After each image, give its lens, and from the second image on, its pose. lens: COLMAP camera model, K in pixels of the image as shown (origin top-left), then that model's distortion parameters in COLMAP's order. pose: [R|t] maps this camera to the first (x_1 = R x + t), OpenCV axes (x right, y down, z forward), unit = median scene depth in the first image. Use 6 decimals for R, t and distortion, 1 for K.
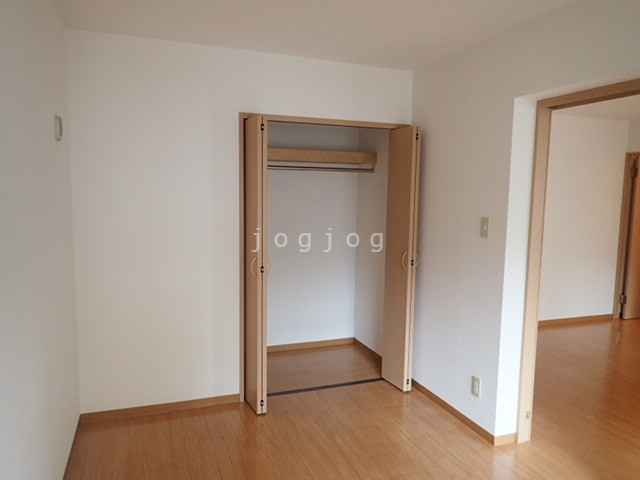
lens RADIAL K [[470.1, 0, 320.0], [0, 470.1, 240.0], [0, 0, 1]] dist [-0.004714, 0.000246]
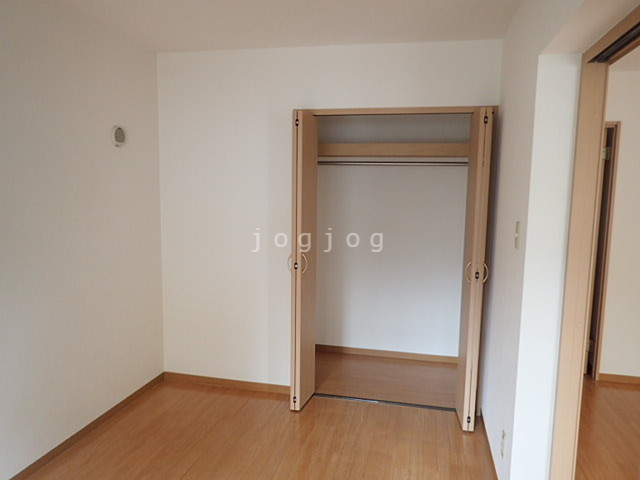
lens RADIAL K [[470.1, 0, 320.0], [0, 470.1, 240.0], [0, 0, 1]] dist [-0.004714, 0.000246]
pose [[0.839401, 0.060285, -0.540159, 0.418396], [-0.058577, 0.998075, 0.020364, -0.014499], [0.540347, 0.014547, 0.841317, 0.174572]]
